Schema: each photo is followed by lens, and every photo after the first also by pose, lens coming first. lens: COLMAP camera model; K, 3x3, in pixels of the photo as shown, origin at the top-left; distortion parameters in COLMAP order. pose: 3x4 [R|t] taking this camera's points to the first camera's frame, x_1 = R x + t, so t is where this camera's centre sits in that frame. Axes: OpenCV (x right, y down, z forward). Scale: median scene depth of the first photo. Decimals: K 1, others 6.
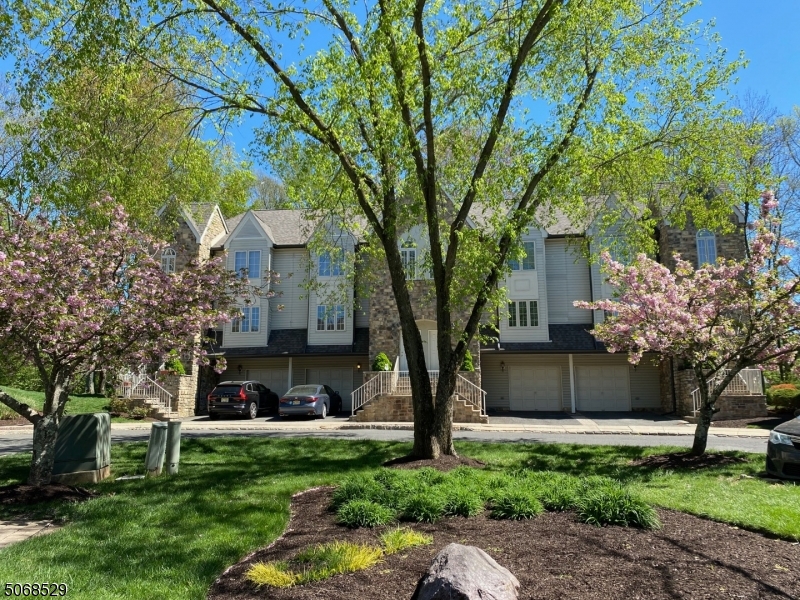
lens RADIAL K [[602.9, 0, 404.2], [0, 602.9, 299.4], [0, 0, 1]] dist [0.029555, -0.021459]
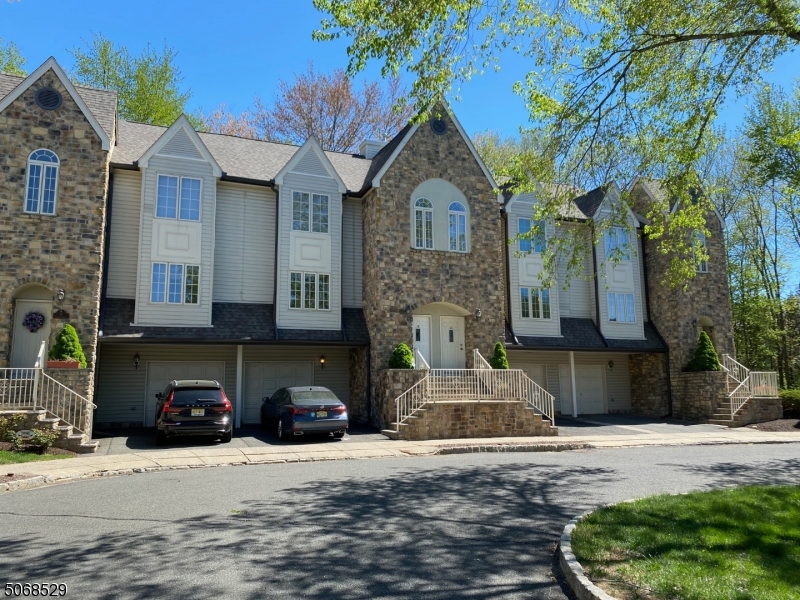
lens RADIAL K [[602.9, 0, 398.2], [0, 602.9, 298.1], [0, 0, 1]] dist [0.029555, -0.021459]
pose [[0.870402, 0.071333, 0.487148, -0.394474], [-0.074442, 0.997141, -0.013003, 0.042372], [-0.486682, -0.024946, 0.873223, 0.351581]]
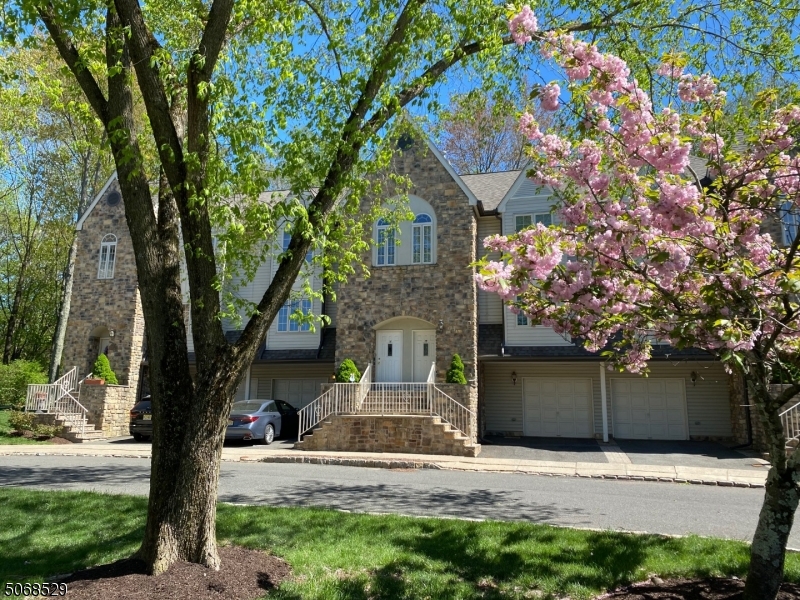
lens RADIAL K [[602.9, 0, 402.1], [0, 602.9, 292.6], [0, 0, 1]] dist [0.029555, -0.021459]
pose [[0.993189, -0.008175, -0.116229, 0.119692], [0.004645, 0.999521, -0.030608, 0.026685], [0.116424, 0.029860, 0.992751, 0.229627]]
